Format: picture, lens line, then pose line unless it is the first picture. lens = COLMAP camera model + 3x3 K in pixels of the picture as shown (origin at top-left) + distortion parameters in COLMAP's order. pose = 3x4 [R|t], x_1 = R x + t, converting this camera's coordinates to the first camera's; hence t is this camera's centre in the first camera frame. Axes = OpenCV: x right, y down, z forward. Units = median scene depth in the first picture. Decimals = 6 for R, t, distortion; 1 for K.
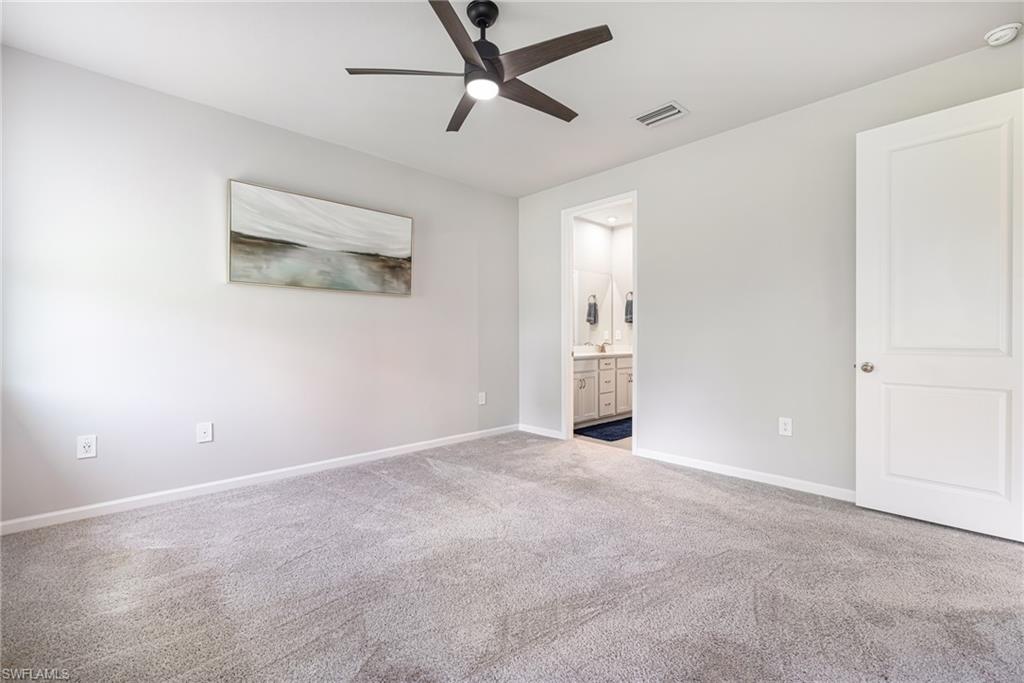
lens RADIAL K [[449.1, 0, 519.9], [0, 449.1, 338.1], [0, 0, 1]] dist [-0.000233, -0.000599]
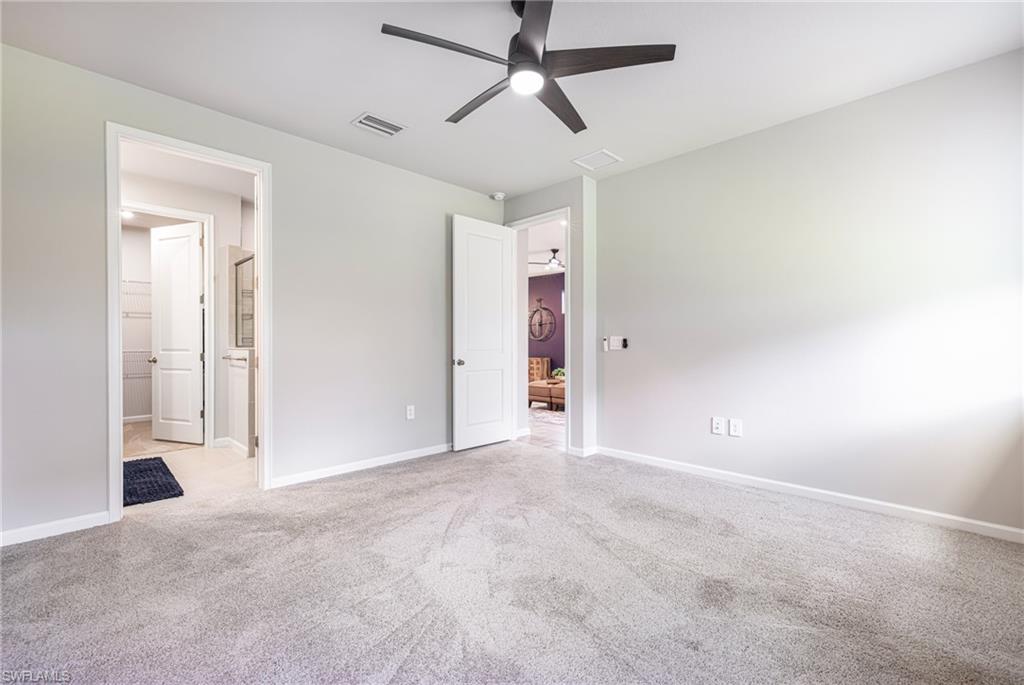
lens RADIAL K [[449.1, 0, 515.7], [0, 449.1, 342.1], [0, 0, 1]] dist [-0.000233, -0.000599]
pose [[-0.011099, -0.001852, 0.999937, -0.790650], [0.003771, 0.999991, 0.001894, -0.007990], [-0.999931, 0.003791, -0.011092, 0.785126]]
